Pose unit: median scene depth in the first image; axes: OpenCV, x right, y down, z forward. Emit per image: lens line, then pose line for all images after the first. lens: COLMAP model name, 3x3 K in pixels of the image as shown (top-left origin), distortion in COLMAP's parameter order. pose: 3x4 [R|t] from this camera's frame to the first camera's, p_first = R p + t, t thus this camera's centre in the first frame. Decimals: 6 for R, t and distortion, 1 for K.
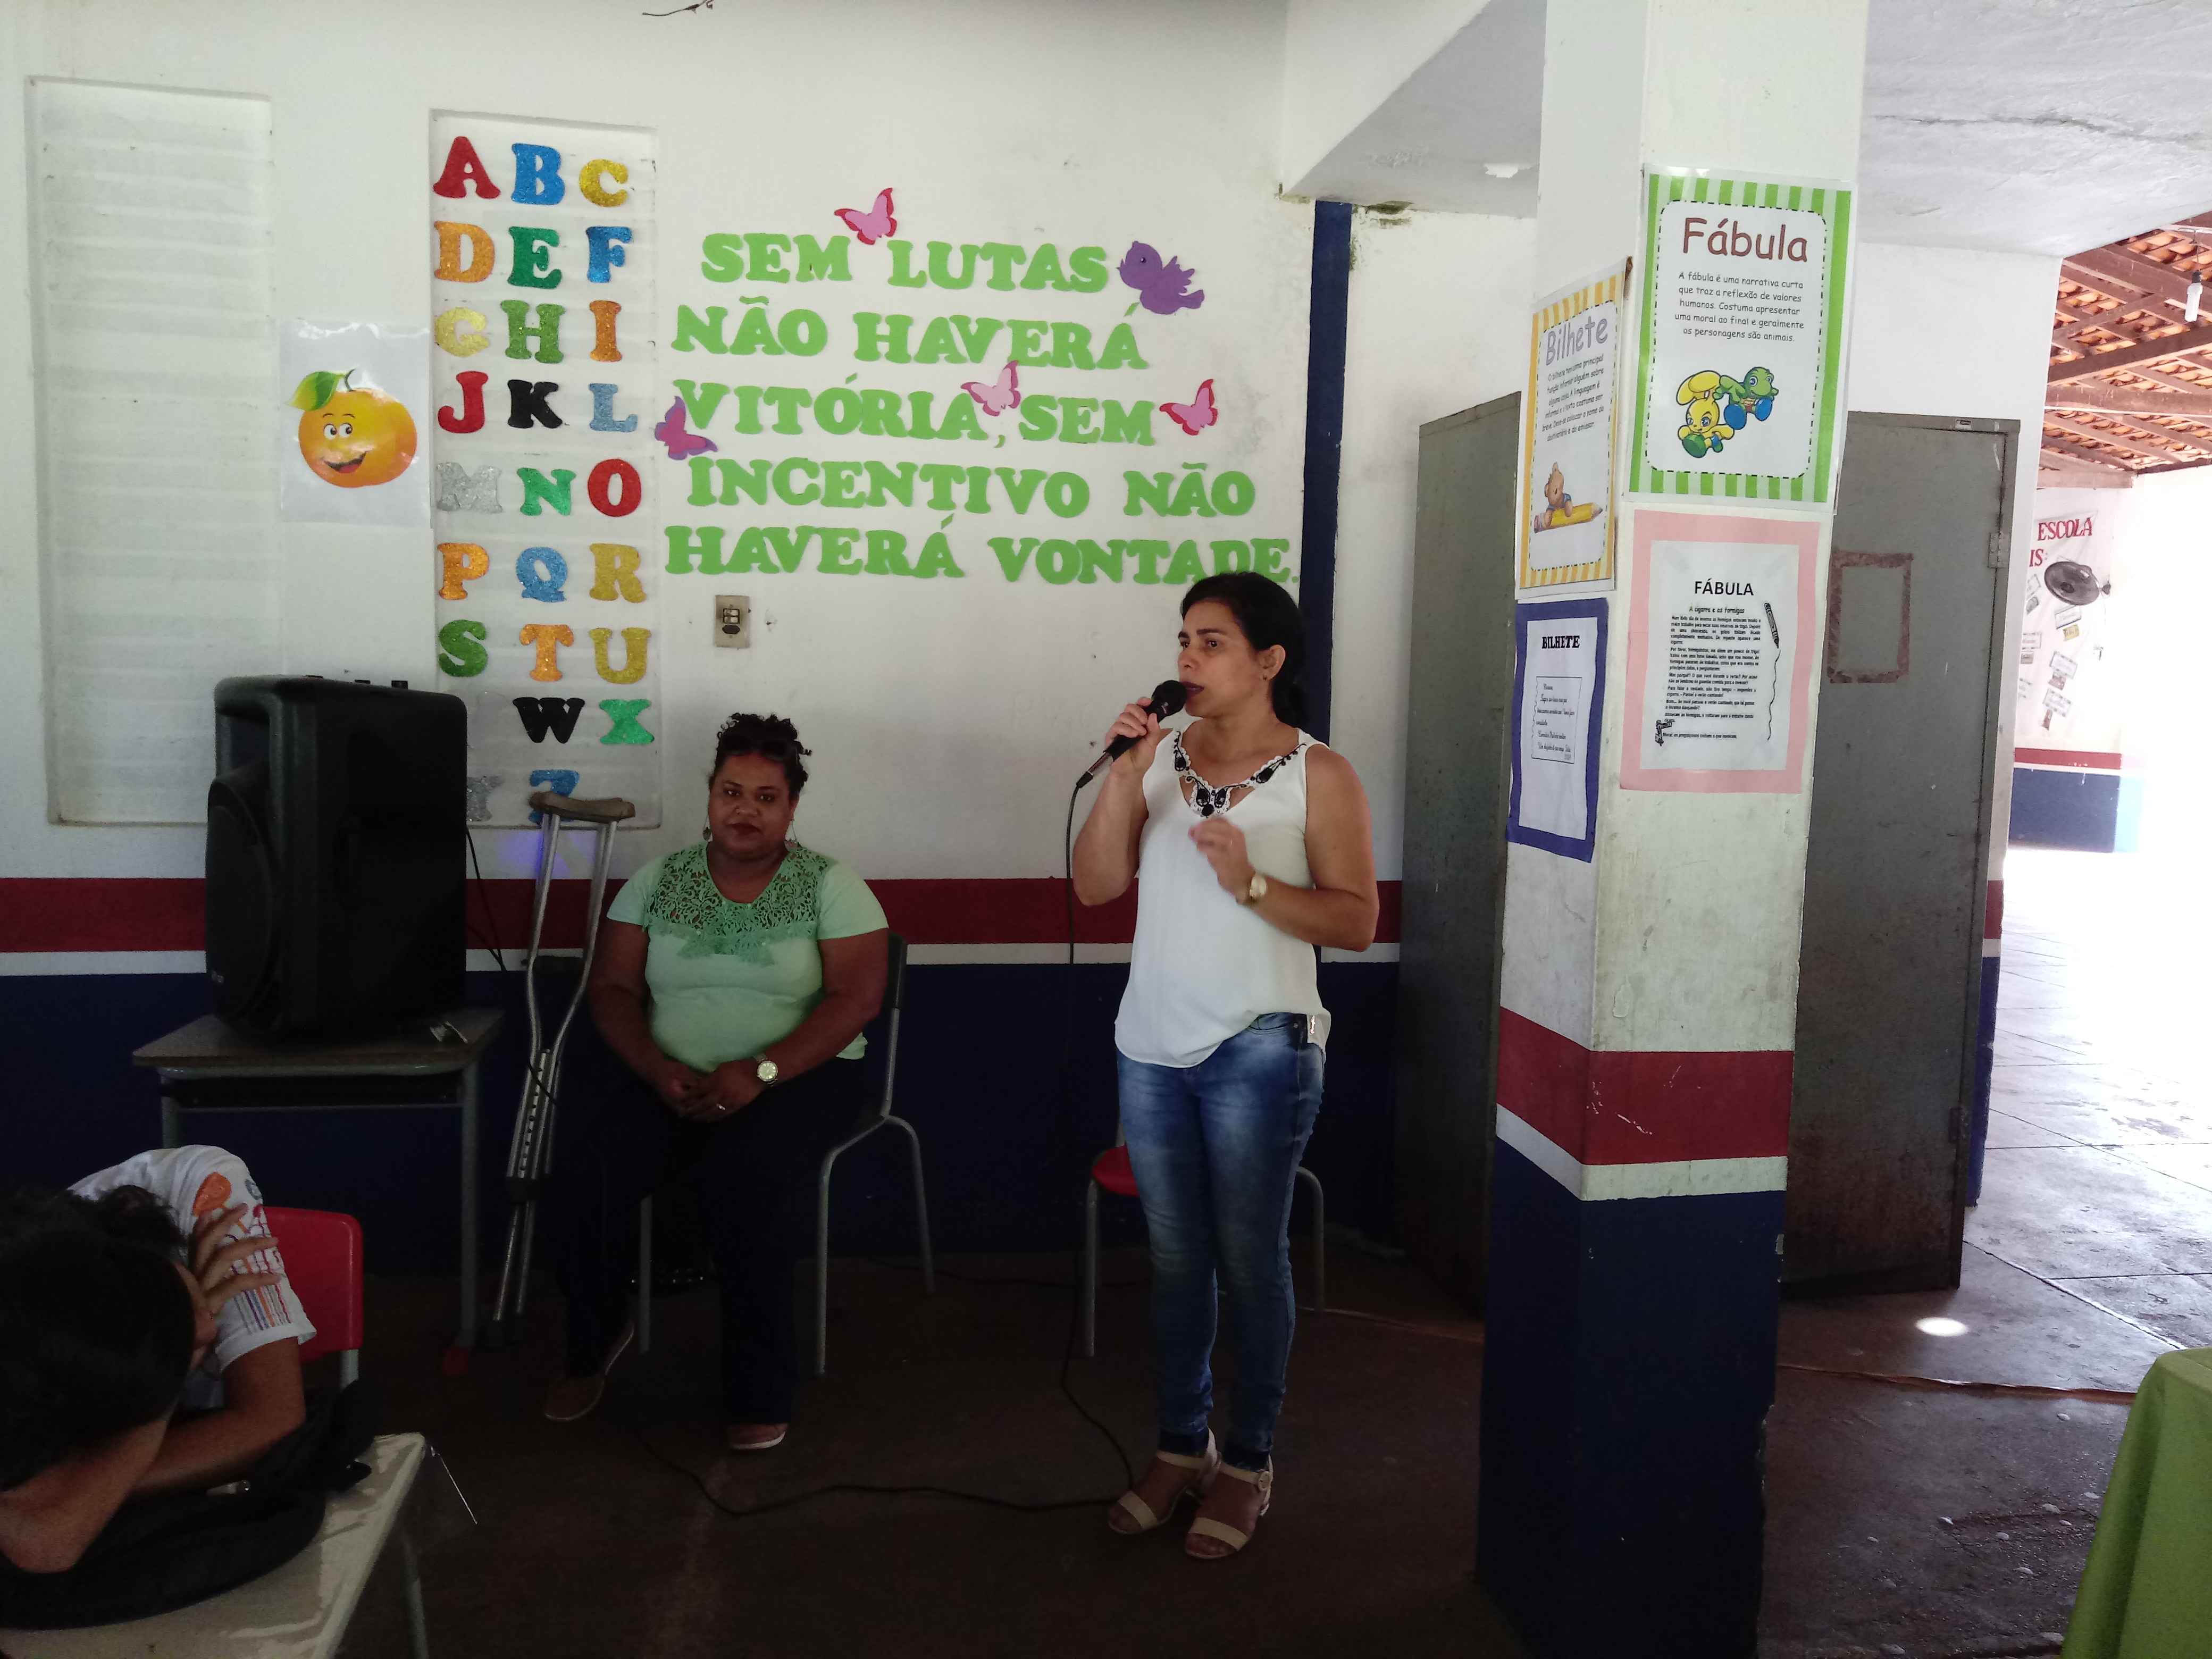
lens RADIAL K [[1640.8, 0, 1110.2], [0, 1640.8, 842.1], [0, 0, 1]] dist [0.018366, -0.023075]
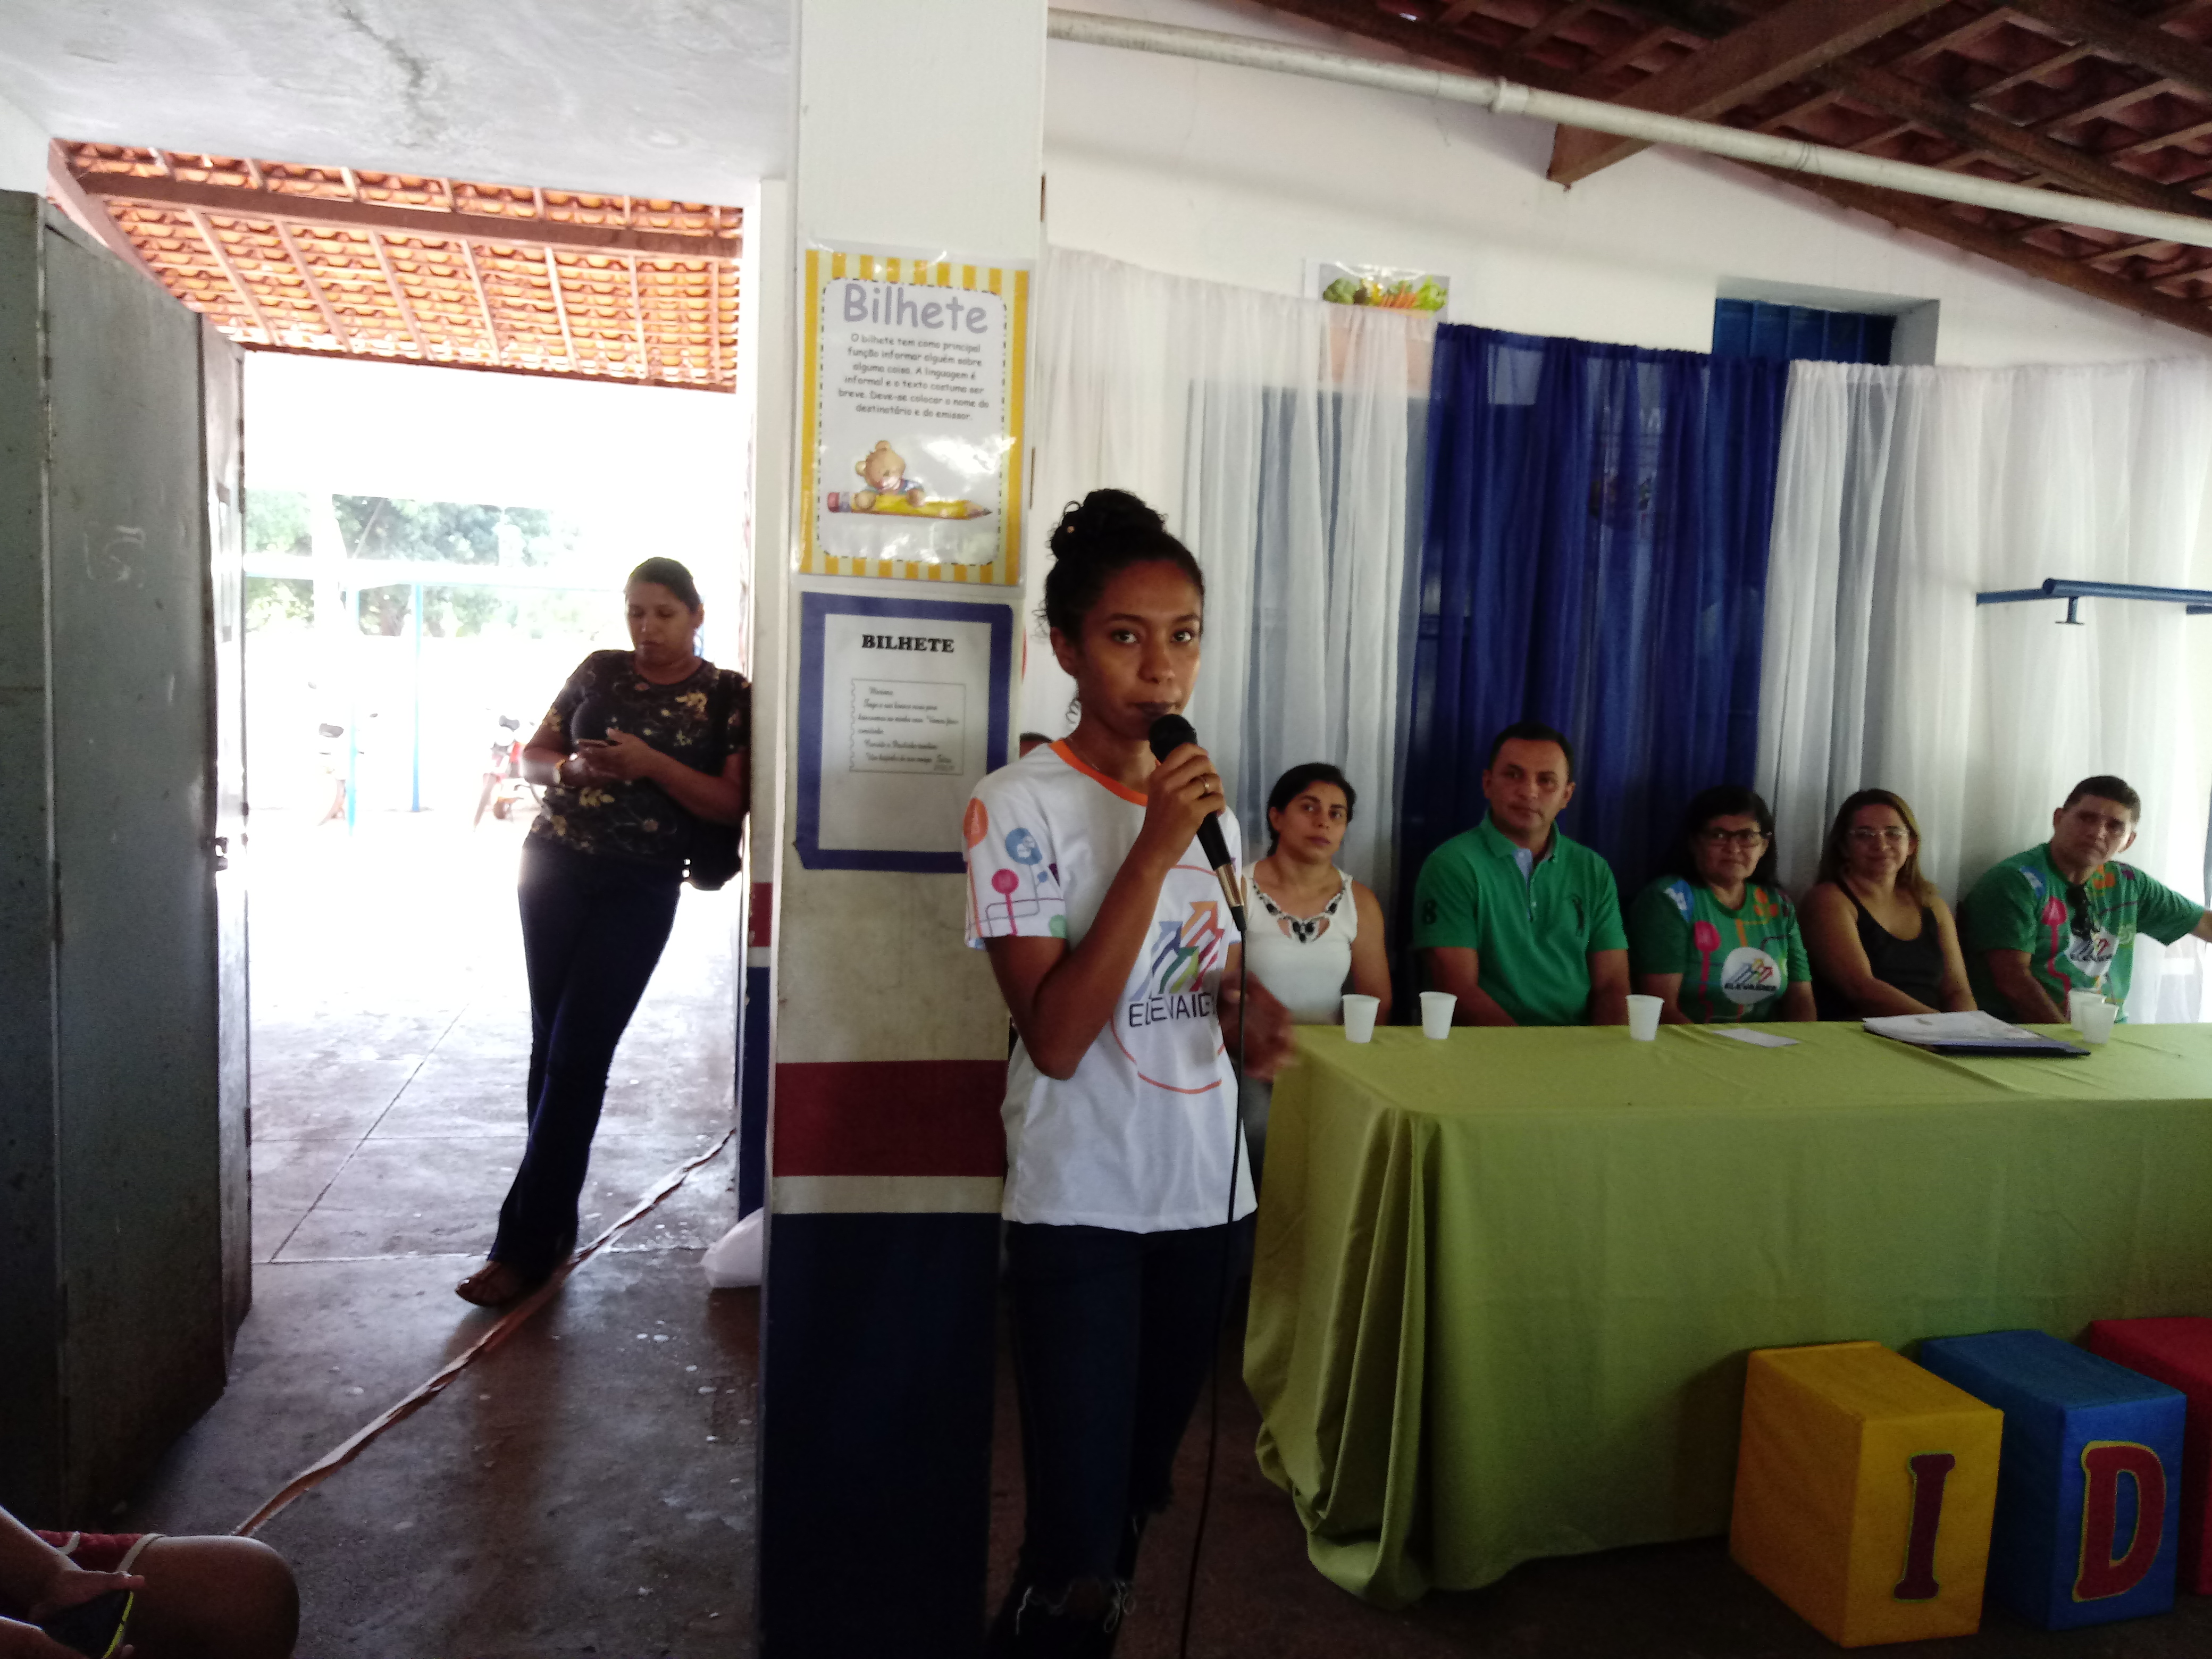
lens RADIAL K [[1649.0, 0, 1095.6], [0, 1649.0, 837.6], [0, 0, 1]] dist [0.012352, -0.012351]
pose [[-0.042403, -0.120852, 0.991764, -0.399646], [0.055717, 0.990826, 0.123120, -0.074634], [-0.997546, 0.060479, -0.035281, 0.573133]]
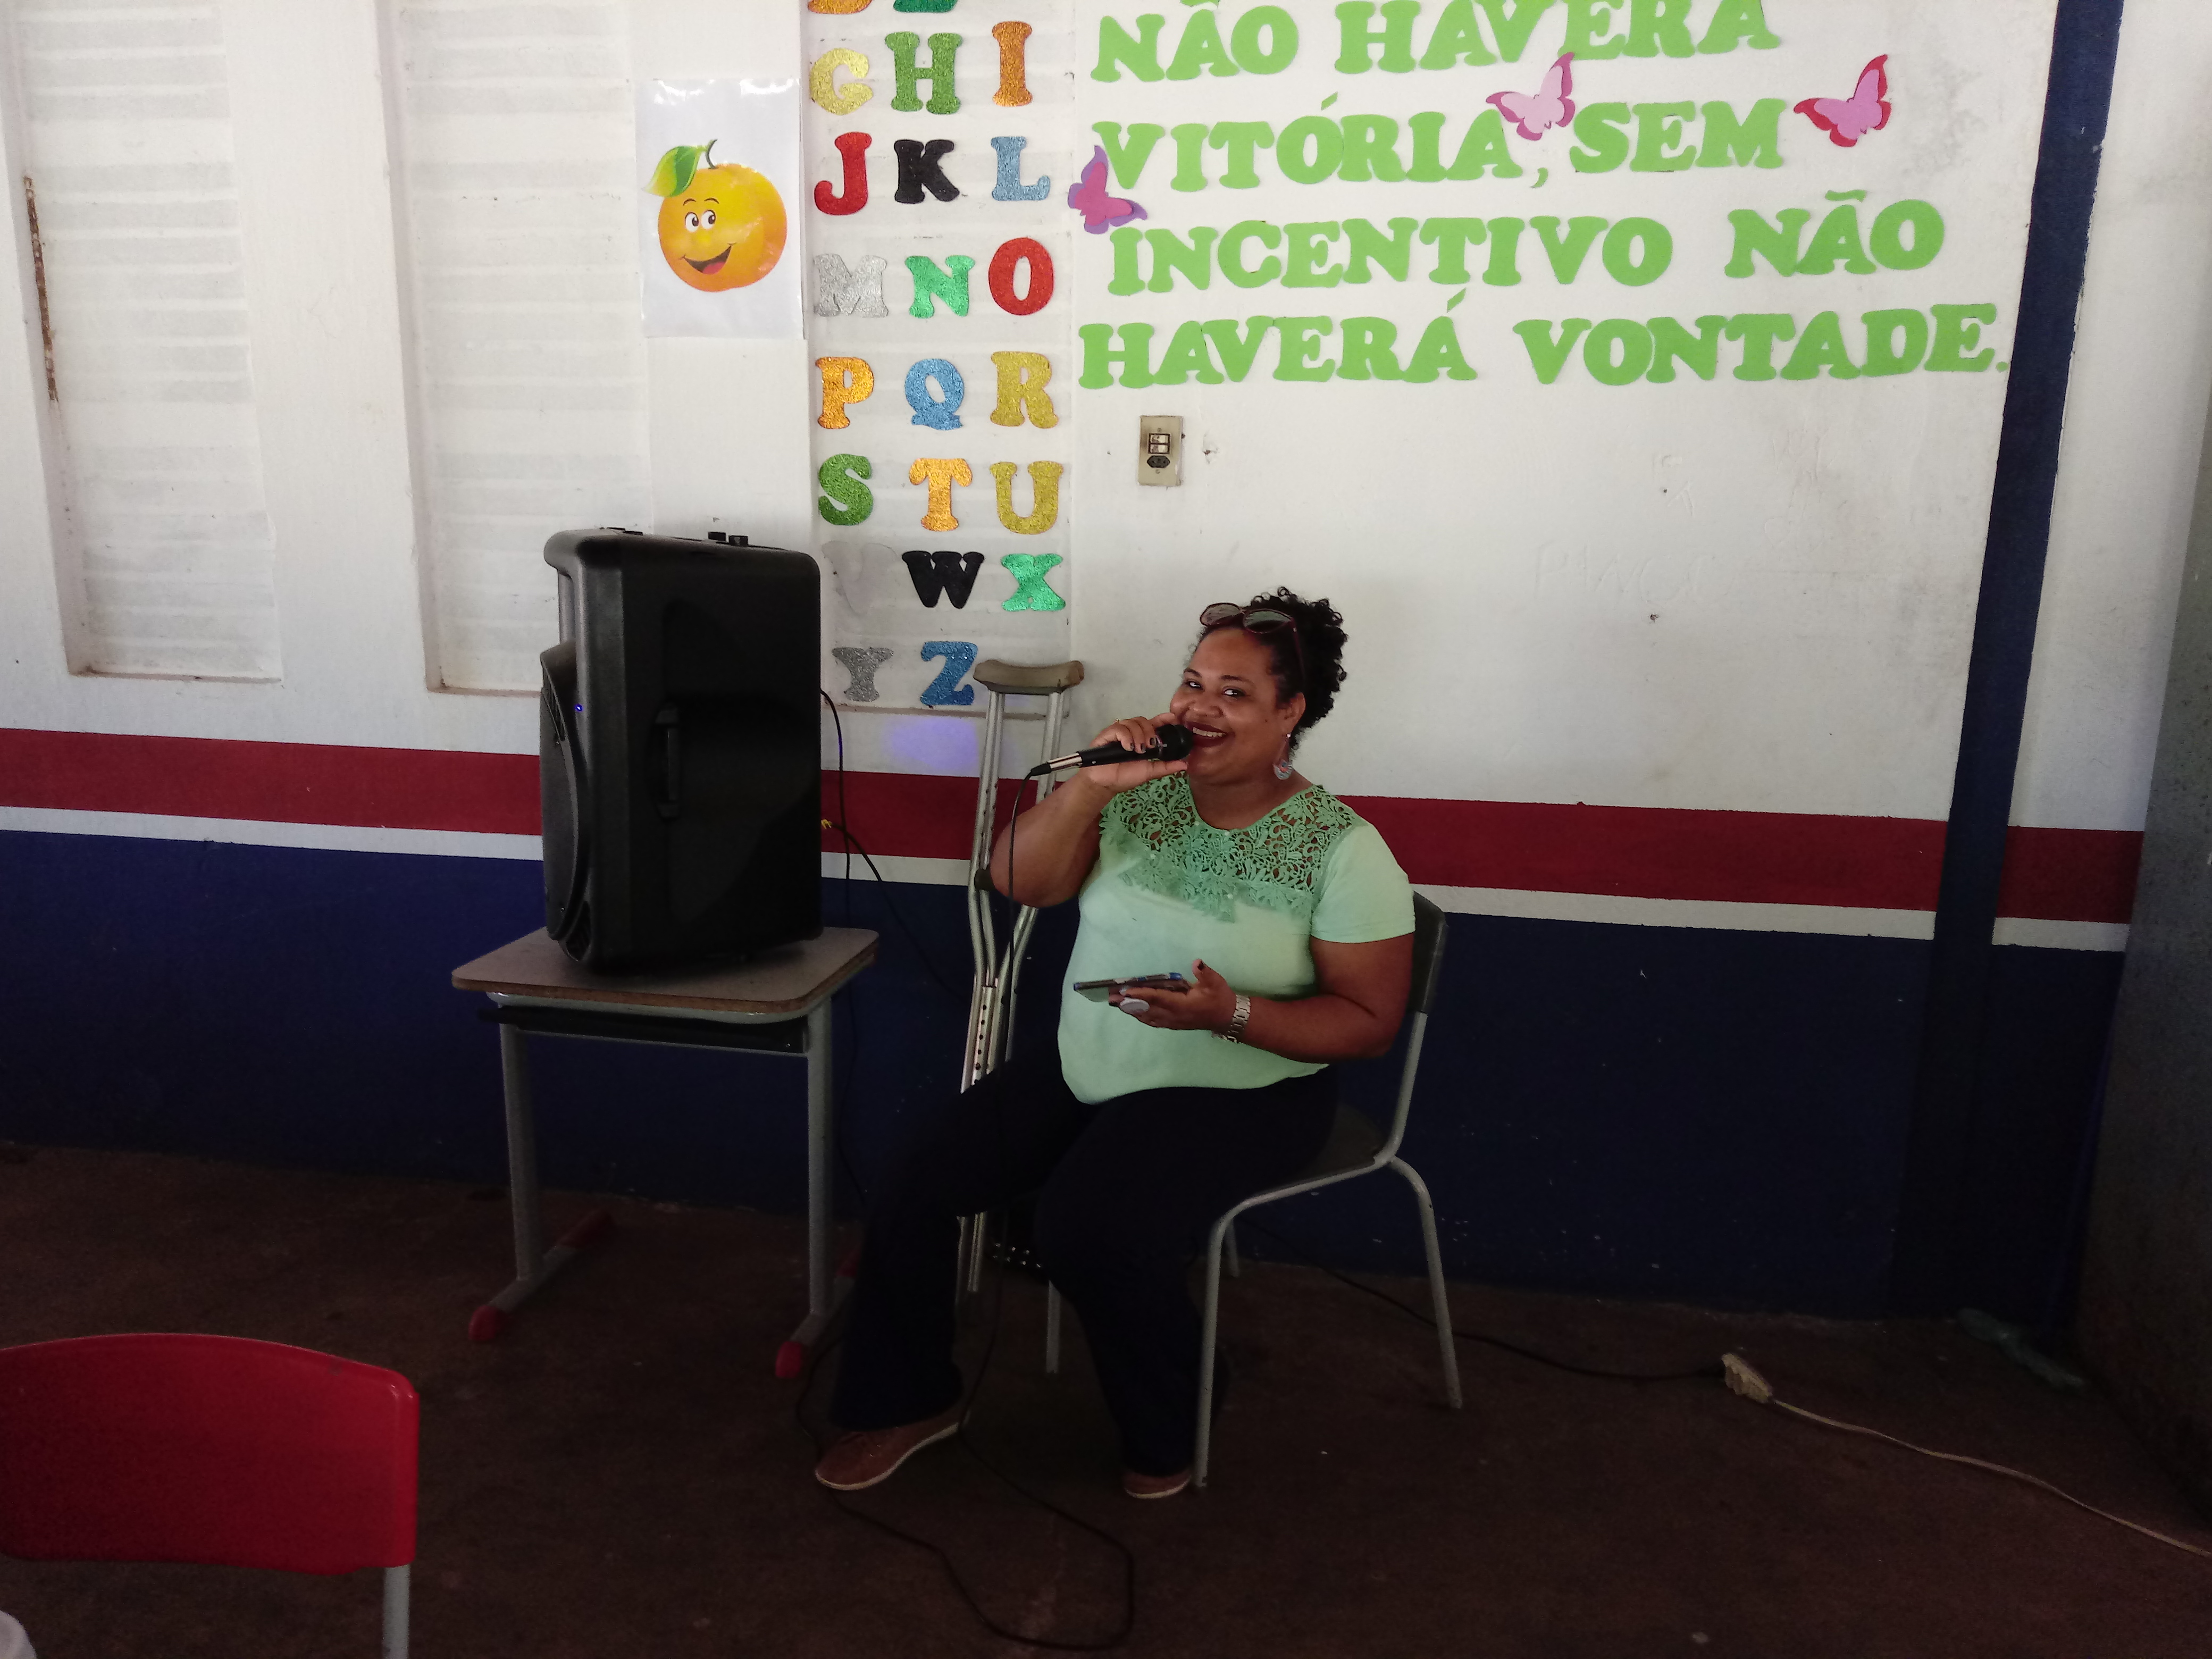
lens RADIAL K [[1683.1, 0, 1089.9], [0, 1683.1, 838.7], [0, 0, 1]] dist [0.025941, -0.015863]
pose [[0.936575, 0.063430, -0.344679, 0.019168], [-0.027027, 0.993629, 0.109415, -0.040500], [0.349423, -0.093160, 0.932322, 0.246505]]
